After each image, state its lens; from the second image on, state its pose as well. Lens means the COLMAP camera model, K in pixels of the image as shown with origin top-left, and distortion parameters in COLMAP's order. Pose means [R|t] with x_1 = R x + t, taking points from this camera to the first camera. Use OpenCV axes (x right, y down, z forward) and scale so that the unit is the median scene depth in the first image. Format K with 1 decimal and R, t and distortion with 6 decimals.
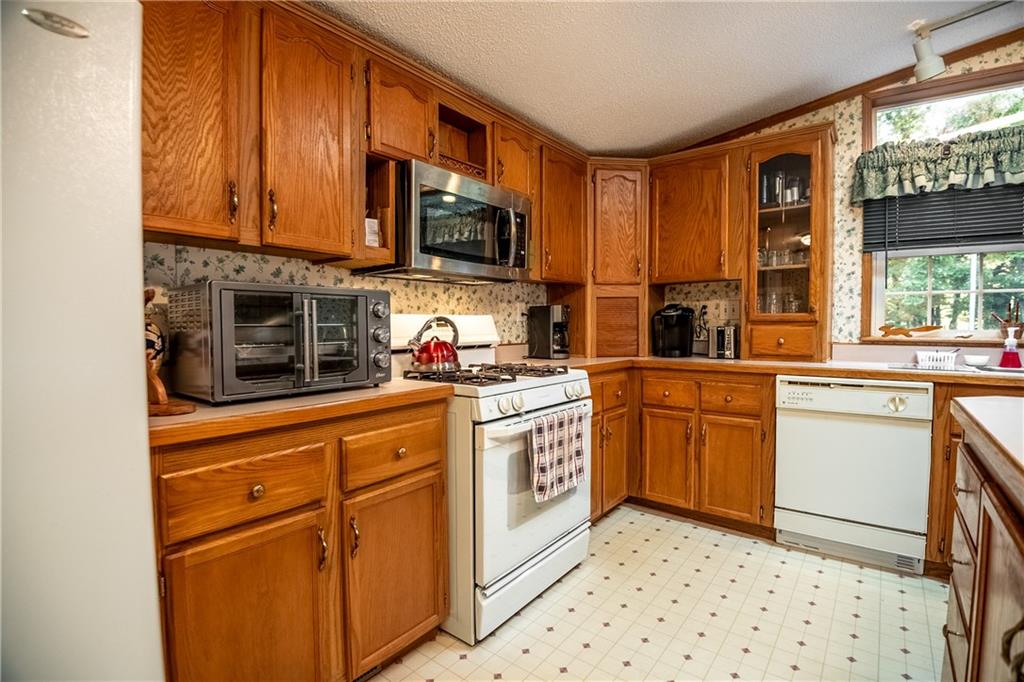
lens RADIAL K [[481.0, 0, 510.8], [0, 481.0, 342.8], [0, 0, 1]] dist [0.001609, -0.023499]
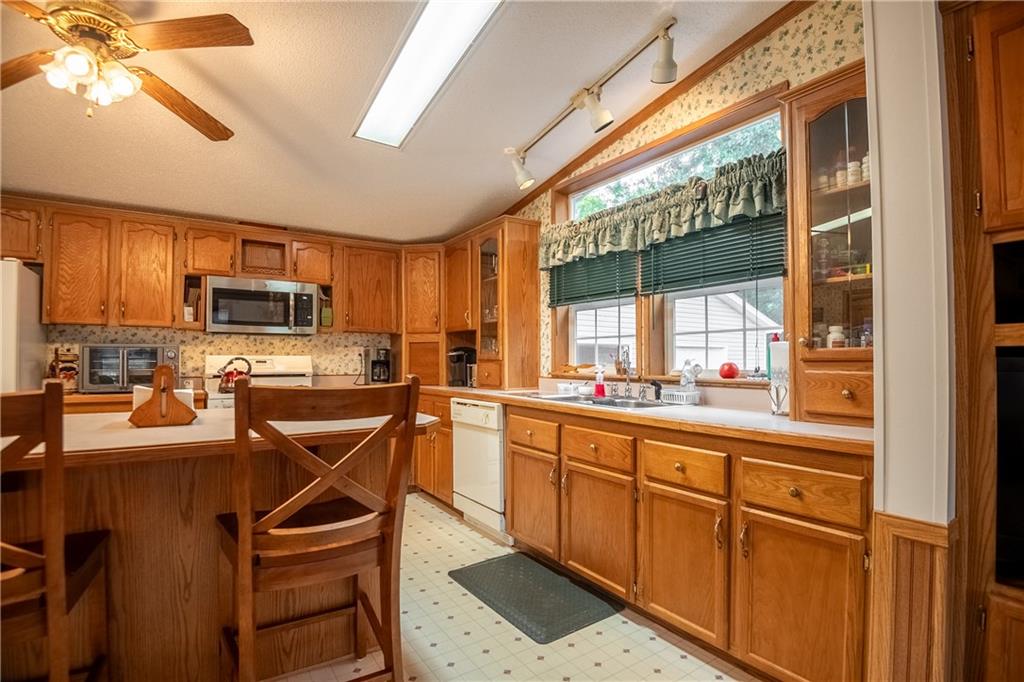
lens RADIAL K [[493.1, 0, 514.8], [0, 493.1, 352.5], [0, 0, 1]] dist [-0.000463, -0.025977]
pose [[0.947709, -0.001614, -0.319130, 1.203924], [-0.016053, 0.998480, -0.052720, 0.007444], [0.318730, 0.055086, 0.946243, -0.341445]]
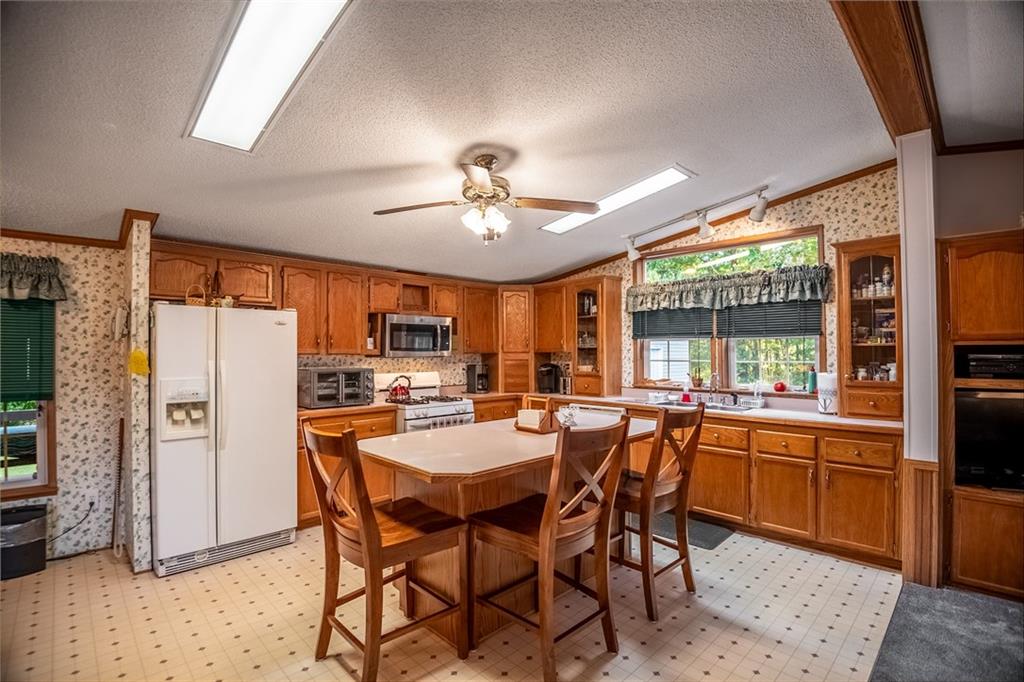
lens RADIAL K [[481.0, 0, 510.8], [0, 481.0, 342.8], [0, 0, 1]] dist [0.001609, -0.023499]
pose [[0.989266, -0.002762, -0.146102, 0.605929], [-0.005957, 0.998228, -0.059210, -0.066182], [0.146006, 0.059444, 0.987496, -1.035183]]
